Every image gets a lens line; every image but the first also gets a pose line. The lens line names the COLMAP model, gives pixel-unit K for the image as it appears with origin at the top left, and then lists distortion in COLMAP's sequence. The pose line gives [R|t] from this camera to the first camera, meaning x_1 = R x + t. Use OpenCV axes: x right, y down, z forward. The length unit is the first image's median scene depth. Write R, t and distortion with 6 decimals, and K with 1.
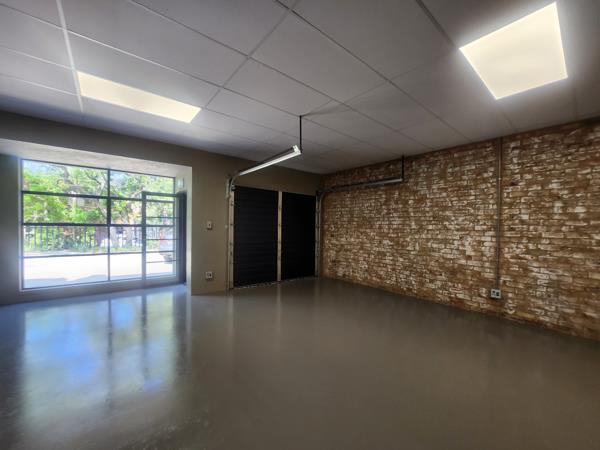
lens RADIAL K [[241.1, 0, 311.0], [0, 241.1, 231.4], [0, 0, 1]] dist [-0.021704, 0.001897]
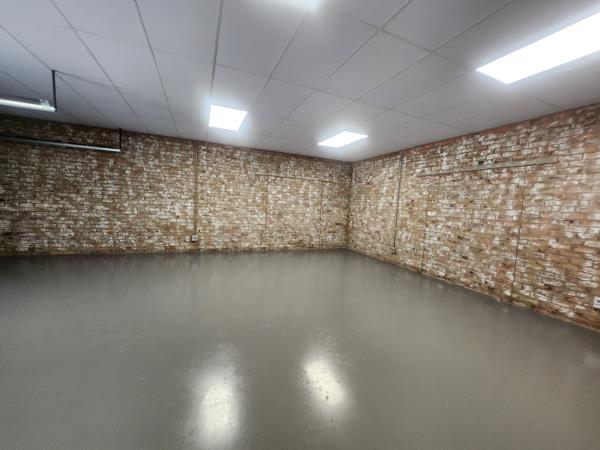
lens RADIAL K [[241.1, 0, 299.9], [0, 241.1, 224.5], [0, 0, 1]] dist [-0.021704, 0.001897]
pose [[0.310295, -0.076065, 0.947592, -0.445239], [-0.029757, 0.995528, 0.089657, 0.000331], [-0.950174, -0.056018, 0.306644, -0.148102]]
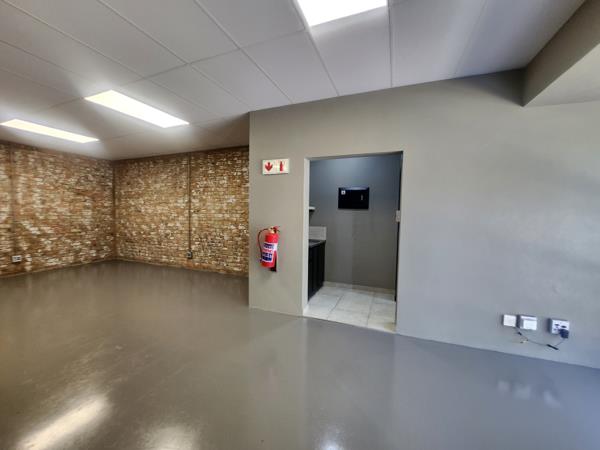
lens RADIAL K [[241.1, 0, 305.0], [0, 241.1, 226.2], [0, 0, 1]] dist [-0.021704, 0.001897]
pose [[-0.882568, -0.002308, -0.470179, -0.306023], [-0.037313, 0.997178, 0.065144, -0.031919], [0.468702, 0.075038, -0.880164, 0.839308]]
